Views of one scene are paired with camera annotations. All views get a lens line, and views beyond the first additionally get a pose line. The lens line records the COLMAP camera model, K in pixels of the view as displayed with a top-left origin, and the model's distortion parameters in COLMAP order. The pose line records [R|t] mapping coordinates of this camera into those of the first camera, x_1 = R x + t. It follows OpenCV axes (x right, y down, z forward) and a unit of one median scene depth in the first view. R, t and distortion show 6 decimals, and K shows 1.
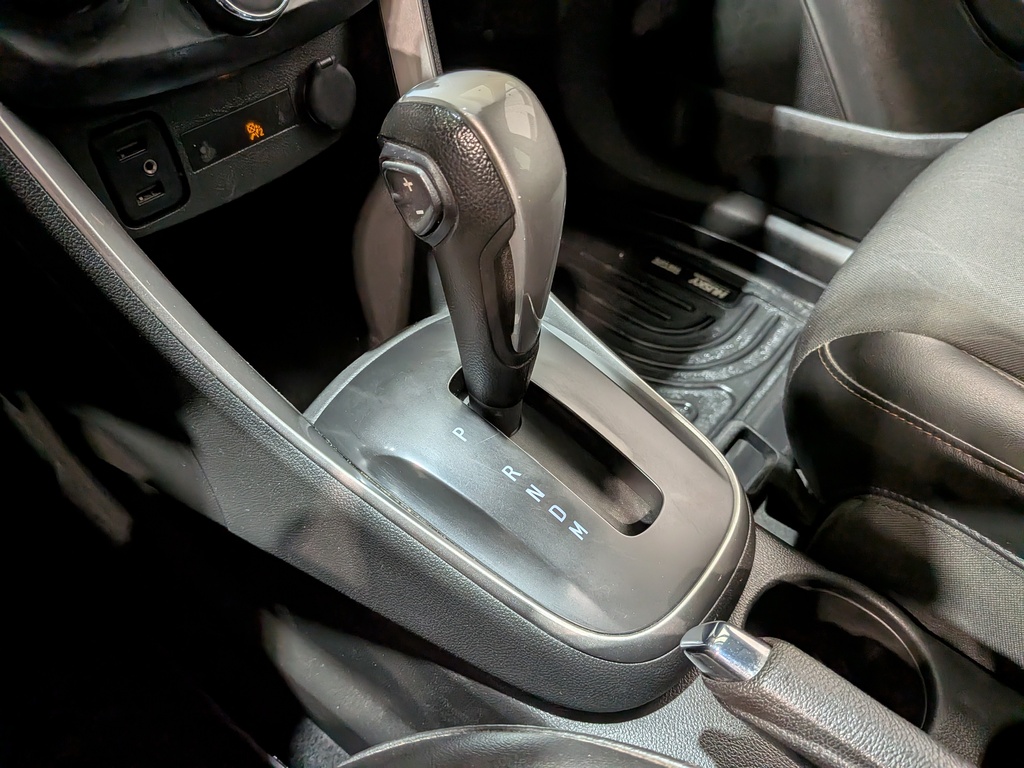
lens RADIAL K [[764.5, 0, 503.4], [0, 764.5, 386.8], [0, 0, 1]] dist [0.070739, -0.120138]
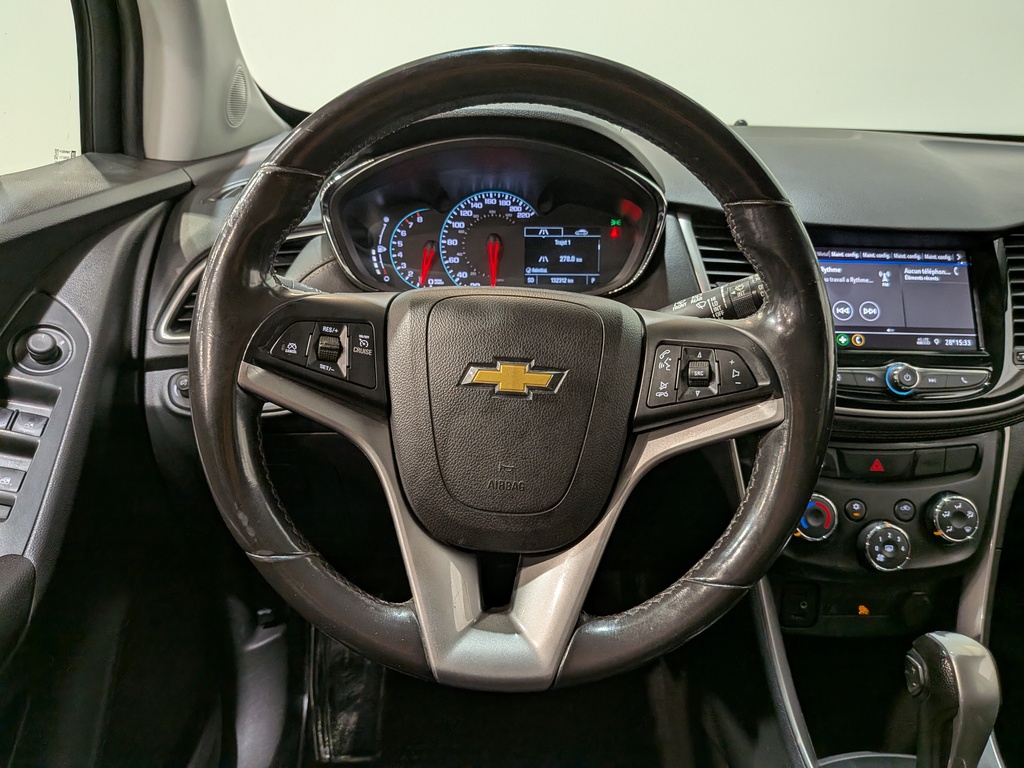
lens RADIAL K [[764.5, 0, 506.8], [0, 764.5, 396.6], [0, 0, 1]] dist [0.070739, -0.120138]
pose [[0.646475, 0.228927, -0.727779, 0.407211], [-0.553638, 0.797105, -0.241055, 0.209452], [0.524932, 0.558762, 0.642052, -1.066378]]
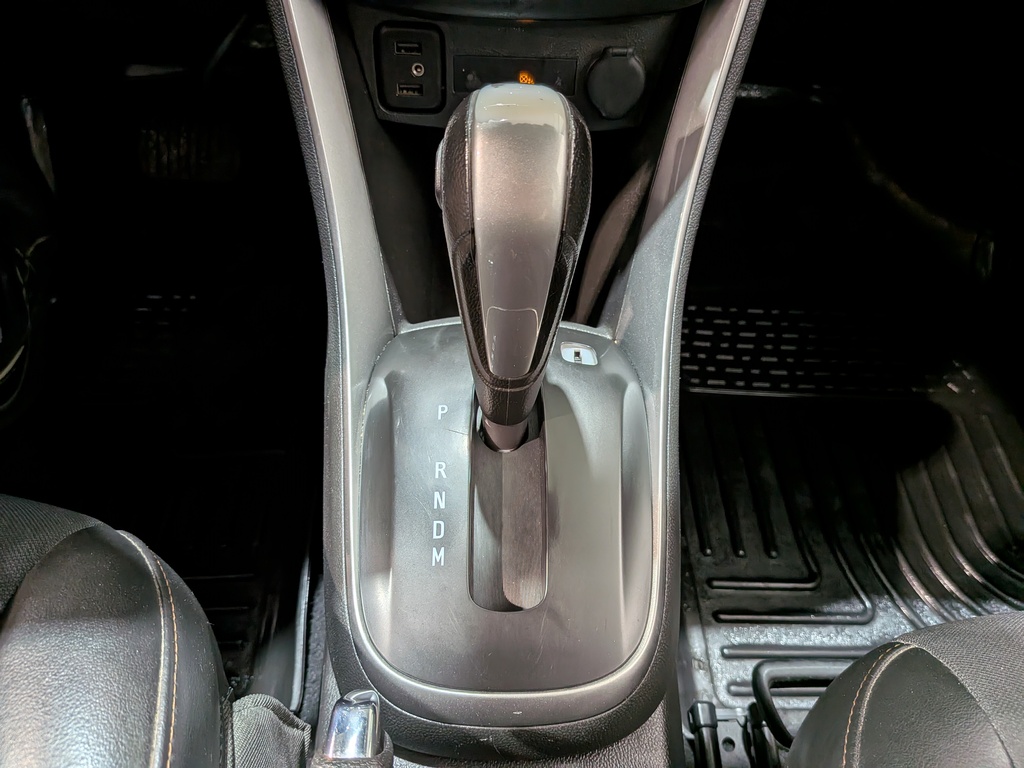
lens RADIAL K [[764.5, 0, 513.8], [0, 764.5, 385.4], [0, 0, 1]] dist [0.070739, -0.120138]
pose [[0.636698, 0.587341, -0.499647, 0.508918], [-0.575124, 0.793322, 0.199680, -0.231808], [0.513661, 0.160223, 0.842900, 0.184011]]
